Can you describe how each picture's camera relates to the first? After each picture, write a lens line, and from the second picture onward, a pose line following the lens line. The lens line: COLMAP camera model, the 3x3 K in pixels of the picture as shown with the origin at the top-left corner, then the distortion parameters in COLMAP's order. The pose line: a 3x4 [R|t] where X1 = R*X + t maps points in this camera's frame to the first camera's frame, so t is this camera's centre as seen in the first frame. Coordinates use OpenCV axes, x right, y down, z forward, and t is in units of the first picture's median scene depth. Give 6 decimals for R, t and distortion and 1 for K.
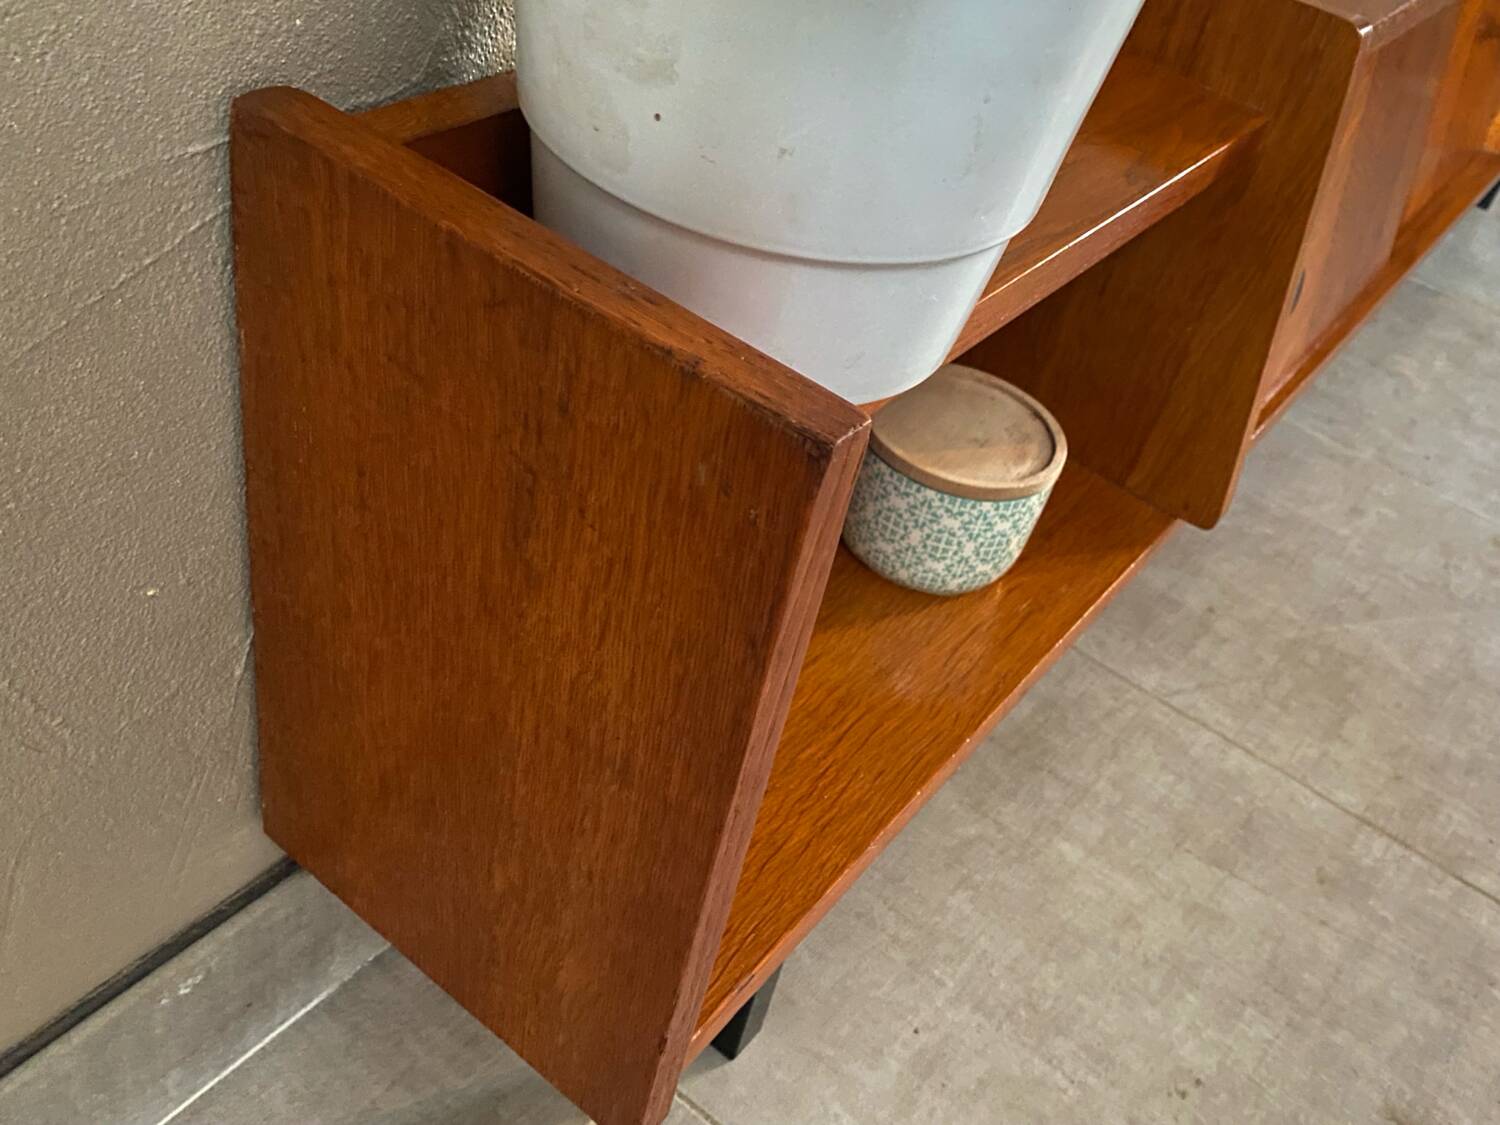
lens RADIAL K [[1389.7, 0, 747.4], [0, 1389.7, 568.2], [0, 0, 1]] dist [0.019597, 0.000000]
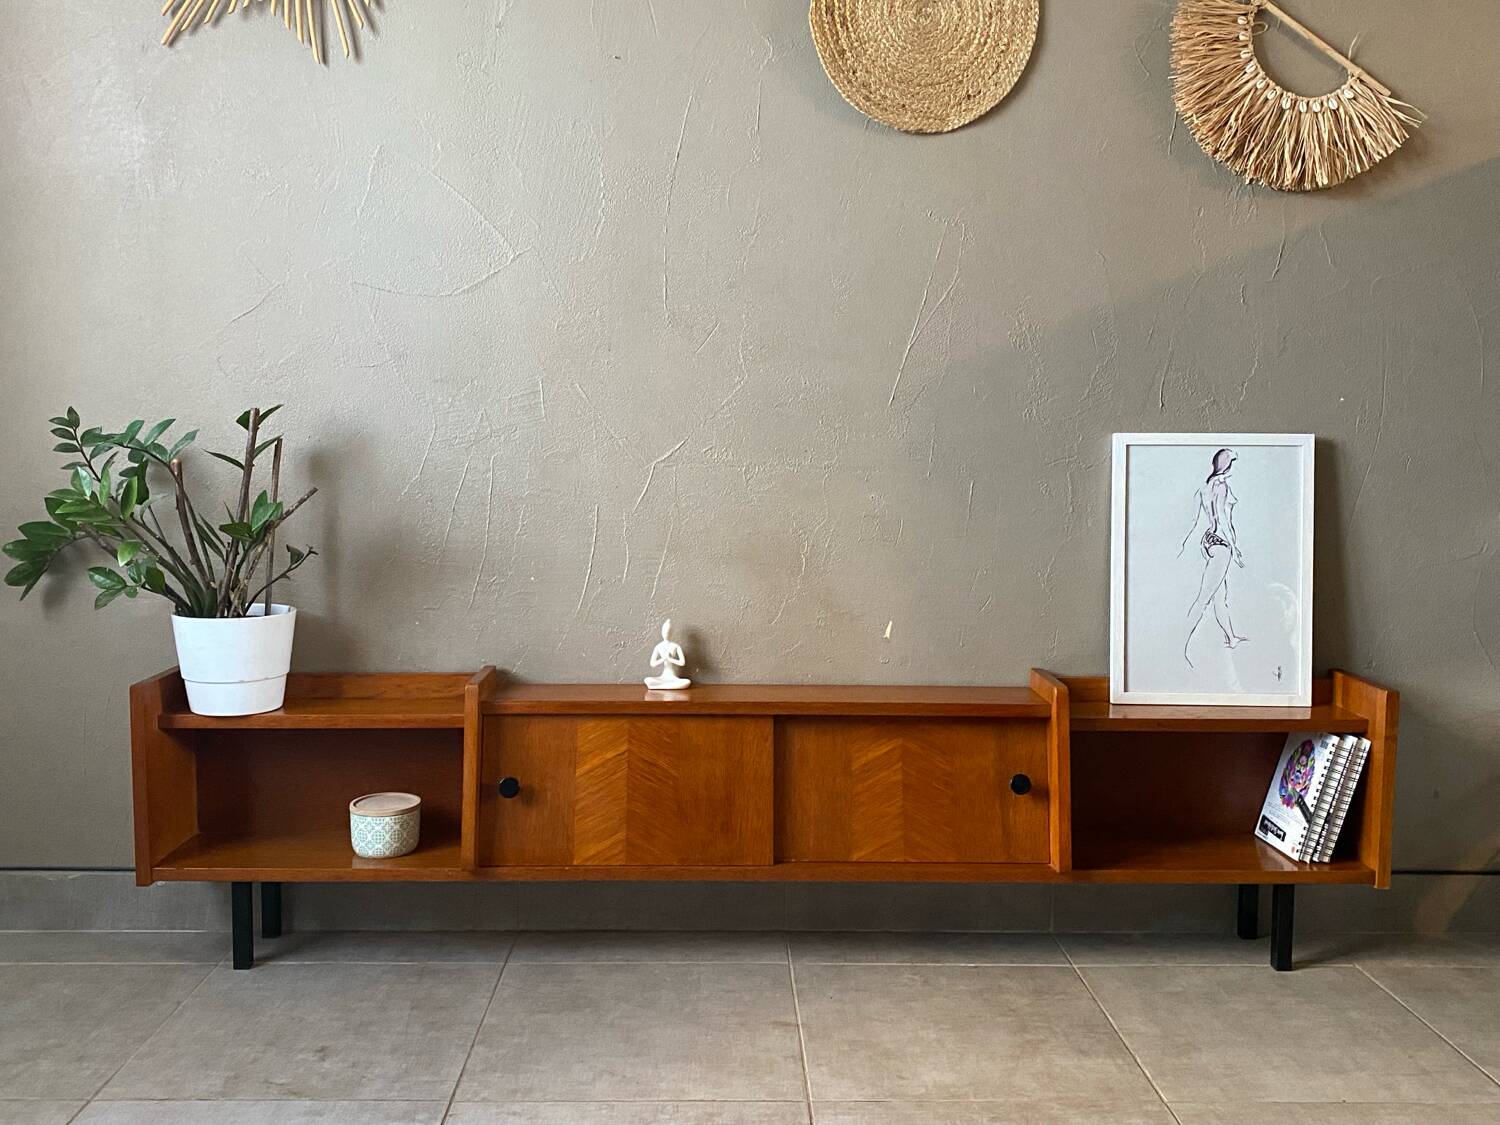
lens RADIAL K [[1389.7, 0, 735.5], [0, 1389.7, 555.6], [0, 0, 1]] dist [0.019597, 0.000000]
pose [[0.603913, -0.106031, -0.789966, 2.431545], [-0.430963, 0.790301, -0.435539, 0.371020], [0.670492, 0.603474, 0.431578, -0.122622]]
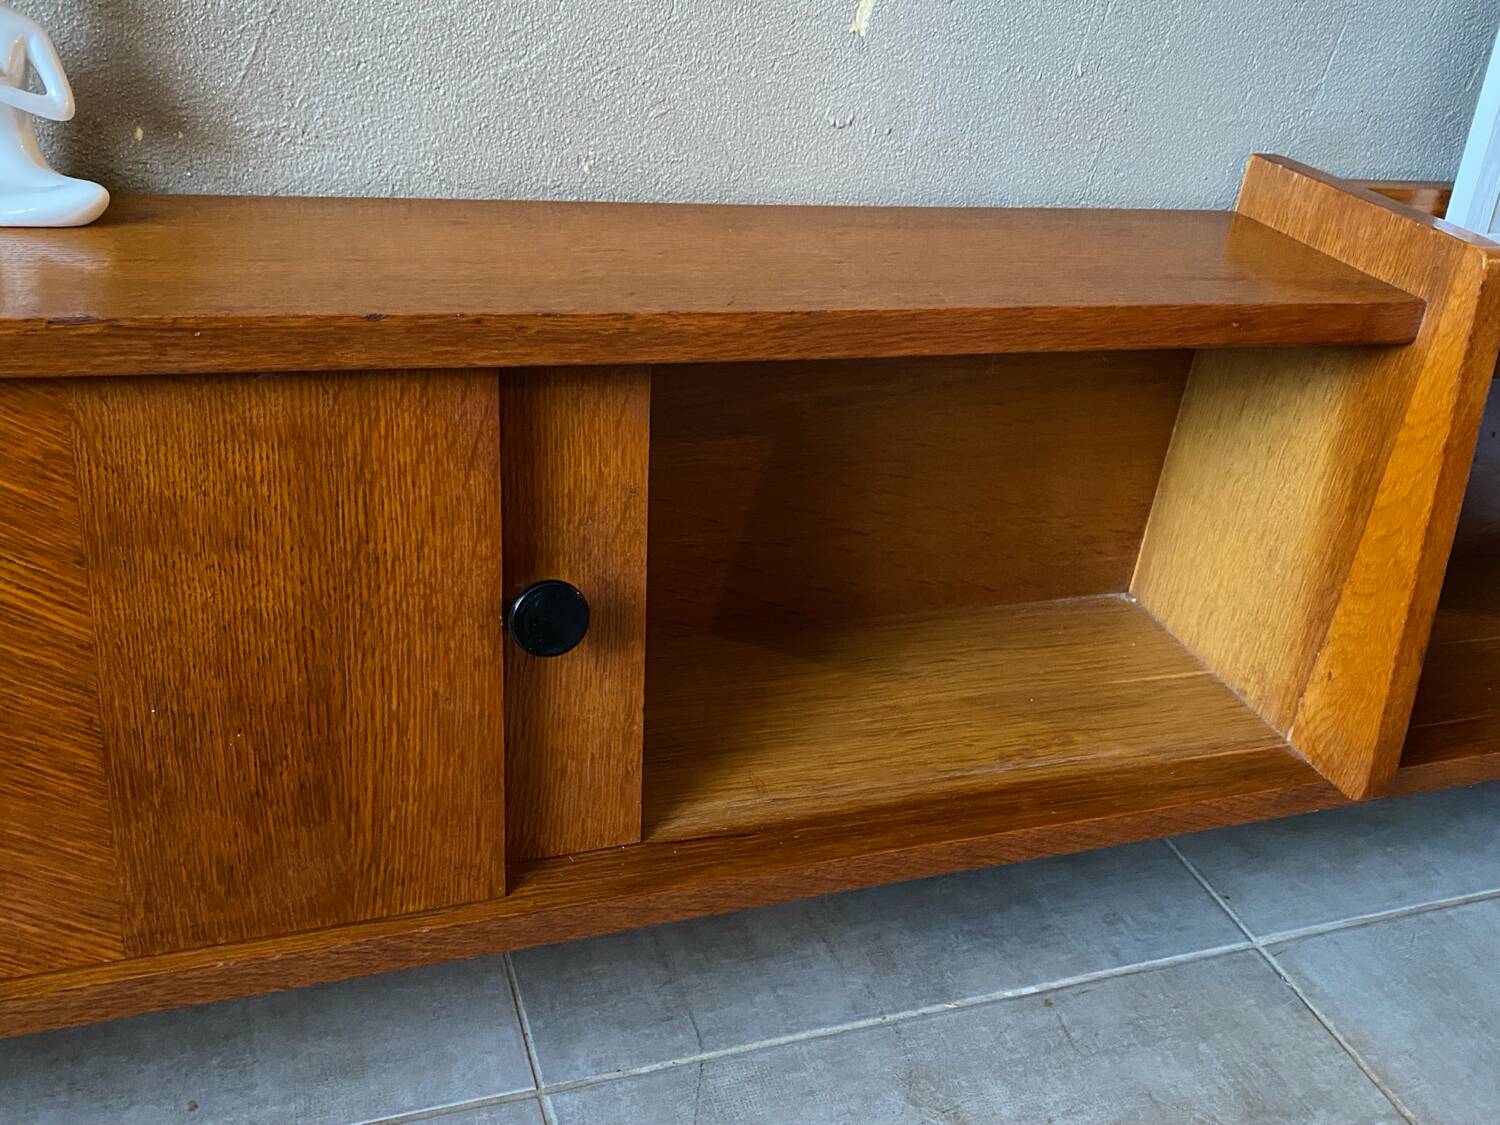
lens RADIAL K [[1389.7, 0, 762.8], [0, 1389.7, 538.5], [0, 0, 1]] dist [0.019597, 0.000000]
pose [[0.839276, 0.175213, -0.514700, 0.972458], [-0.316458, 0.927200, -0.200384, -0.325060], [0.442120, 0.331059, 0.833624, 0.701608]]
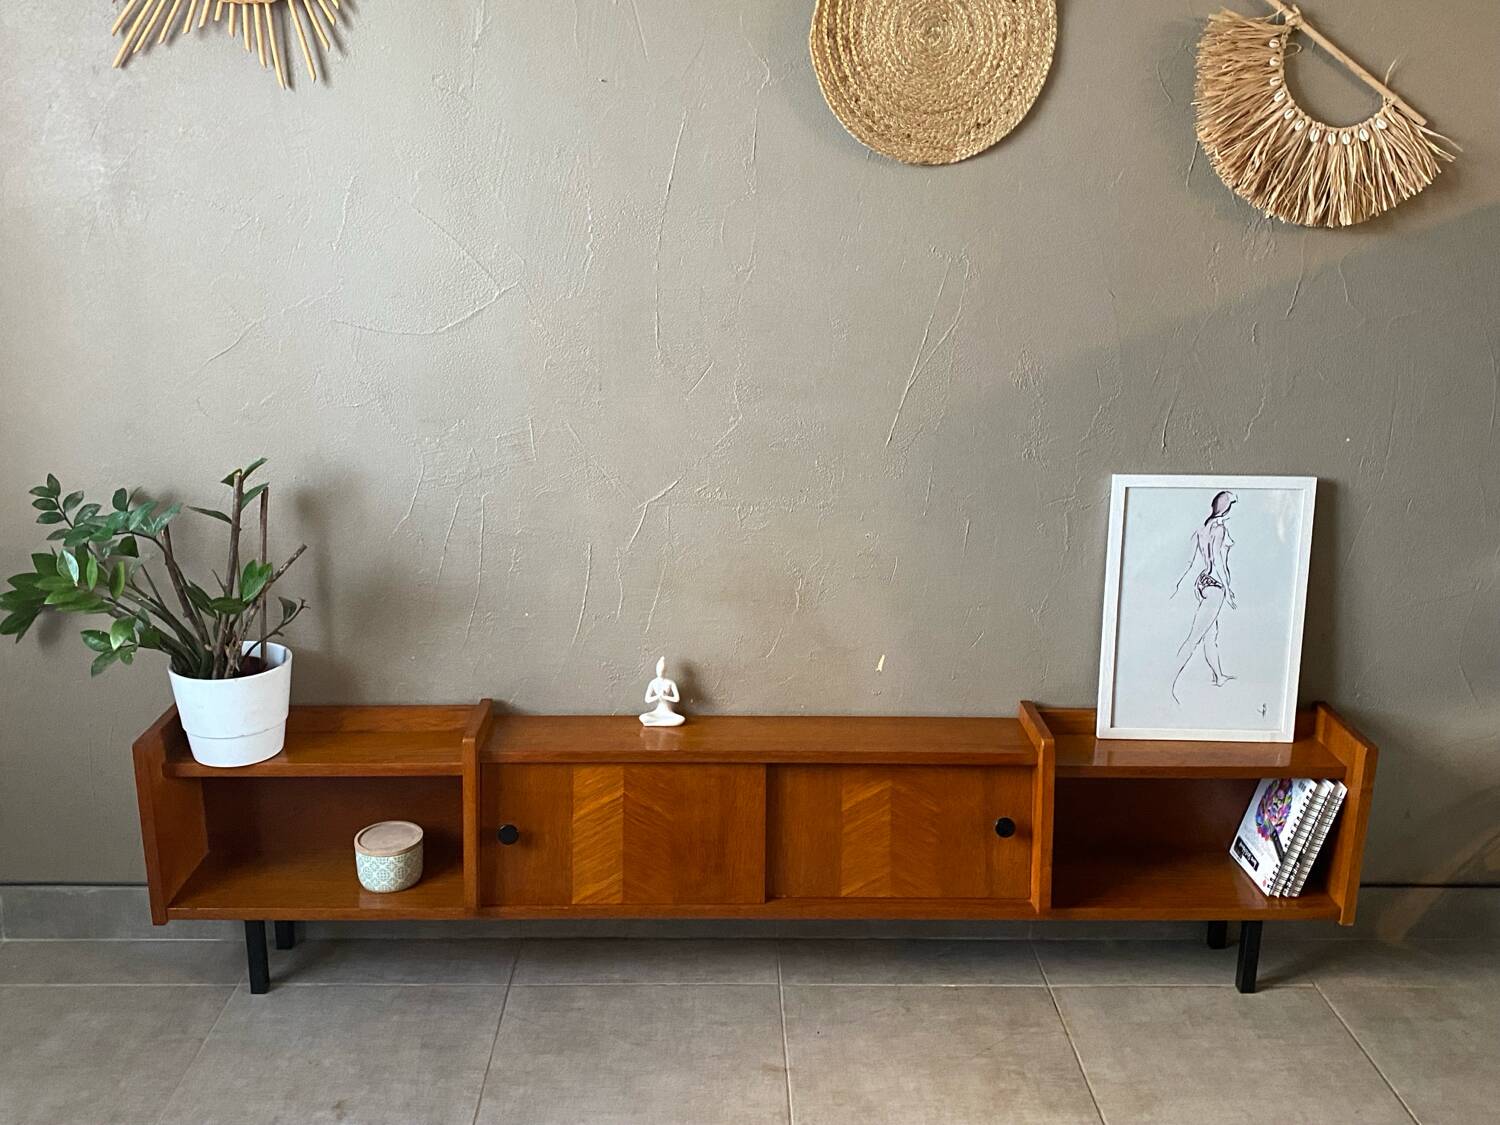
lens RADIAL K [[1389.7, 0, 741.9], [0, 1389.7, 560.0], [0, 0, 1]] dist [0.019597, 0.000000]
pose [[0.607398, 0.041658, -0.793305, 2.449884], [-0.432295, 0.855147, -0.286084, -0.062833], [0.666475, 0.516708, 0.537423, -0.401576]]
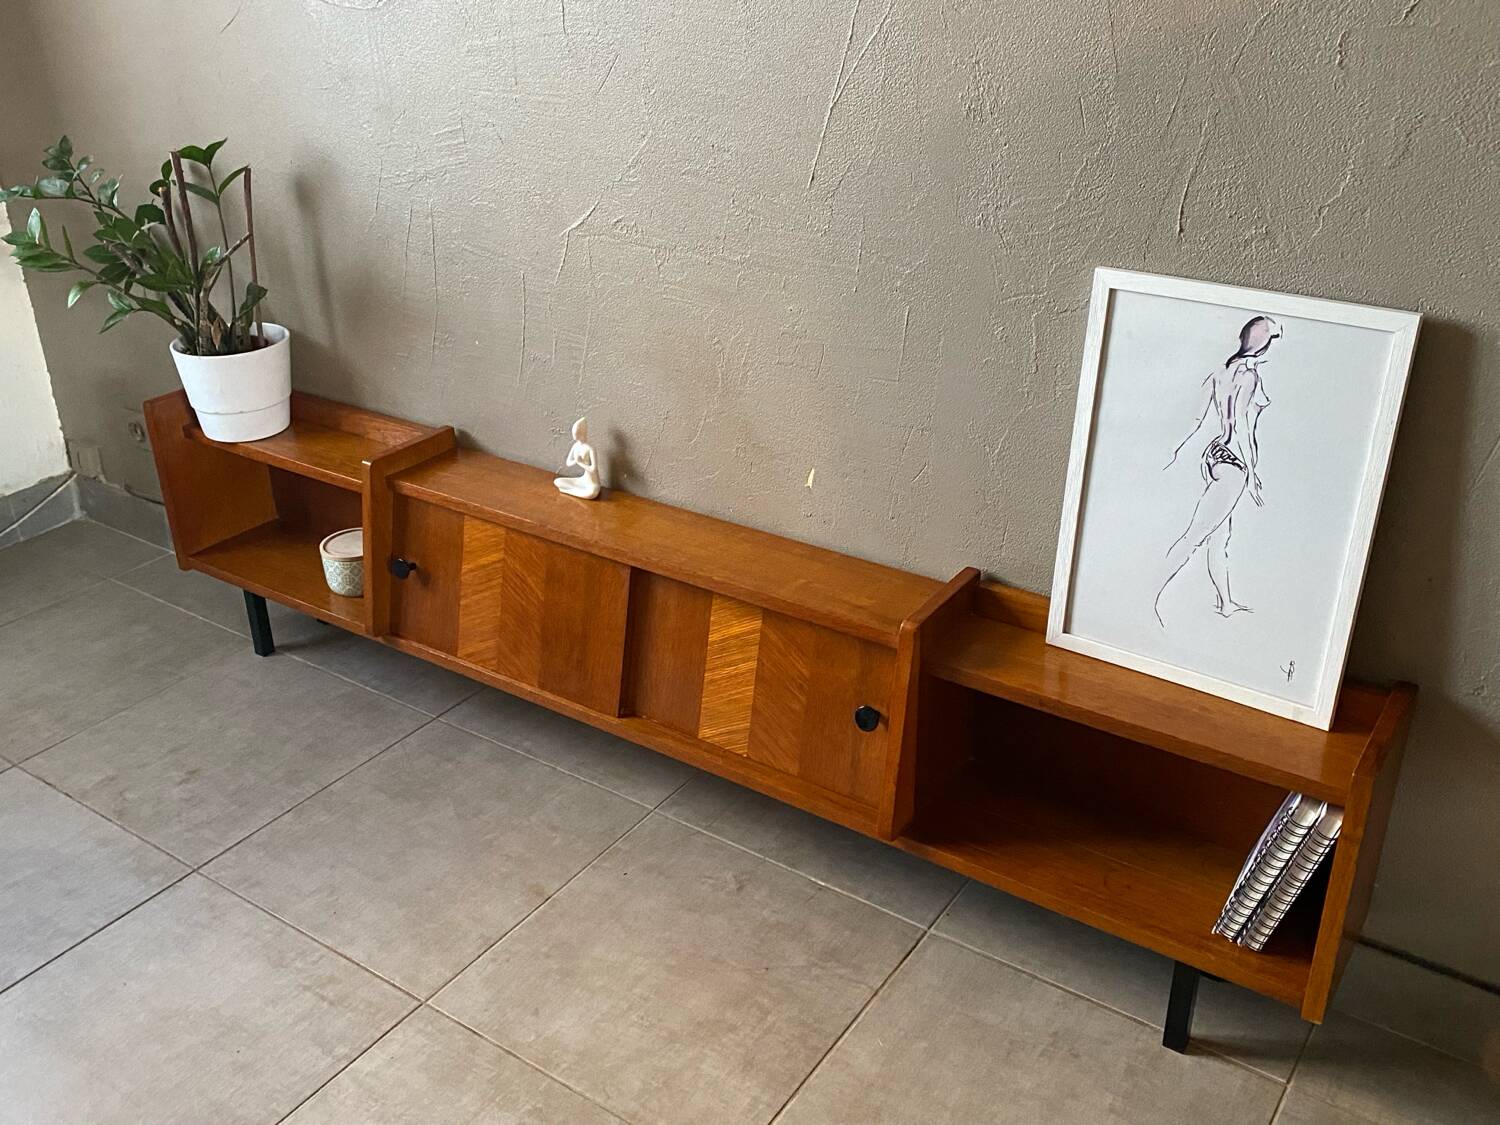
lens RADIAL K [[1389.7, 0, 743.3], [0, 1389.7, 553.8], [0, 0, 1]] dist [0.019597, 0.000000]
pose [[0.035158, 0.278272, -0.959859, 2.523292], [-0.624293, 0.756115, 0.196338, -0.981854], [0.780398, 0.592330, 0.200307, 0.823598]]
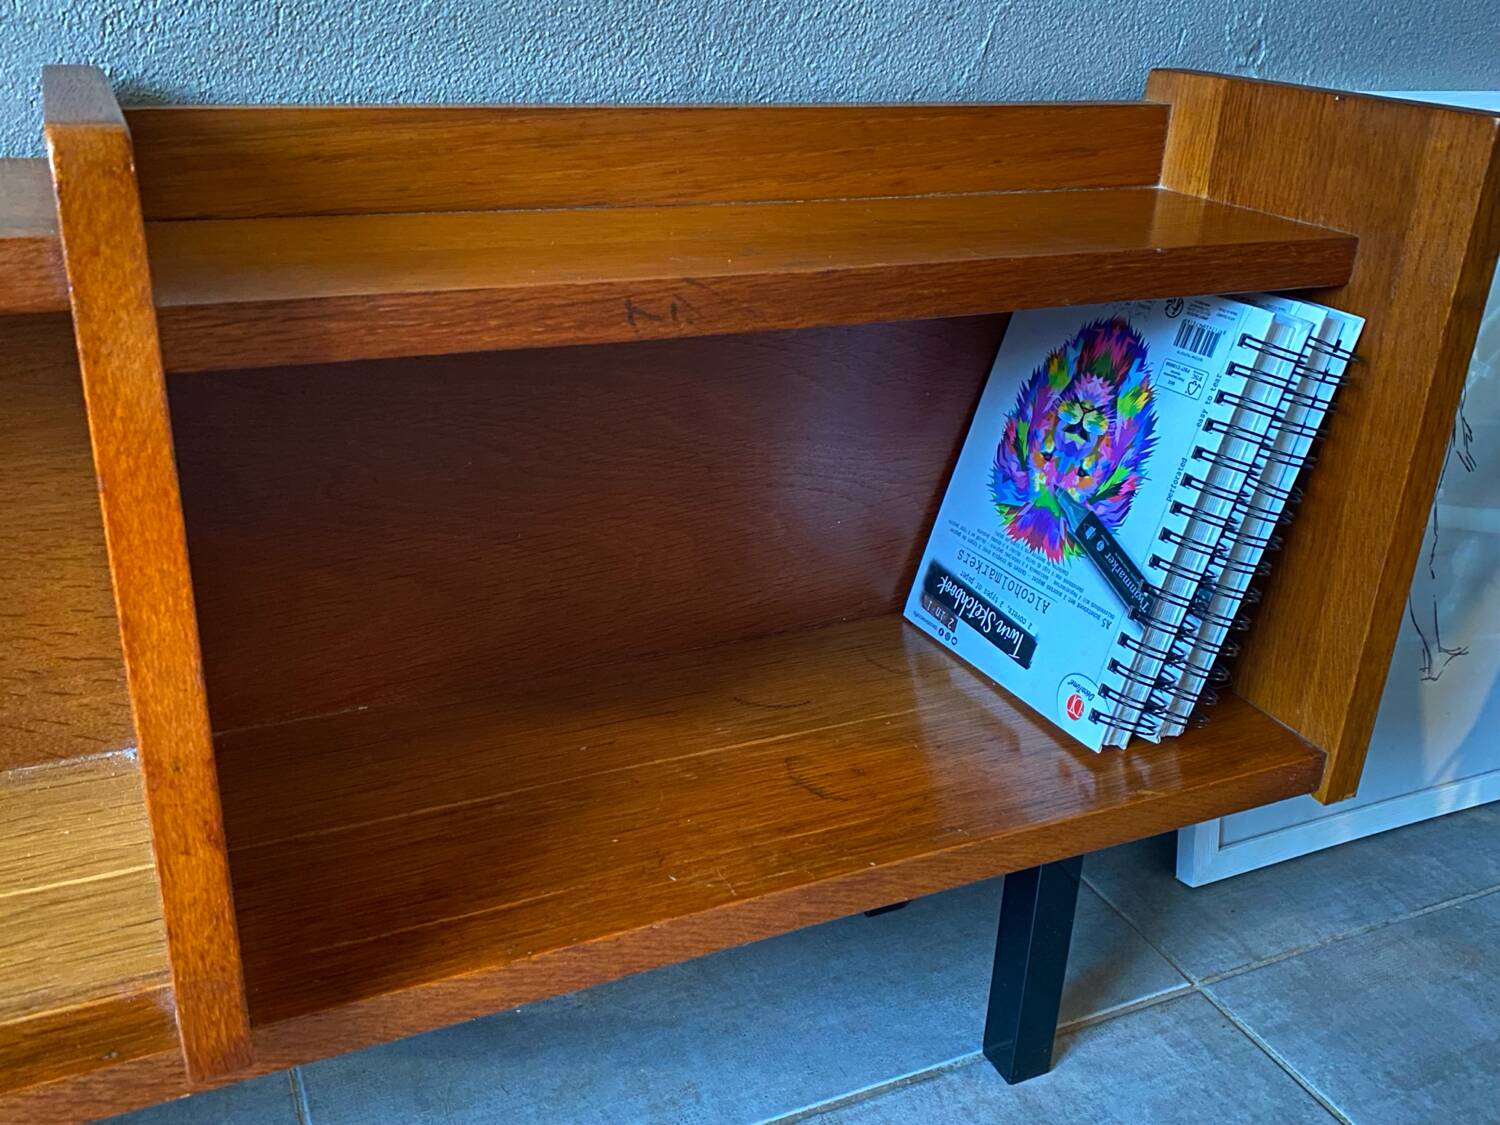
lens RADIAL K [[1389.7, 0, 734.6], [0, 1389.7, 569.9], [0, 0, 1]] dist [0.019597, 0.000000]
pose [[0.871770, 0.059266, -0.486317, 1.250181], [-0.215925, 0.937523, -0.272813, -0.523687], [0.439765, 0.342838, 0.830102, 1.182992]]
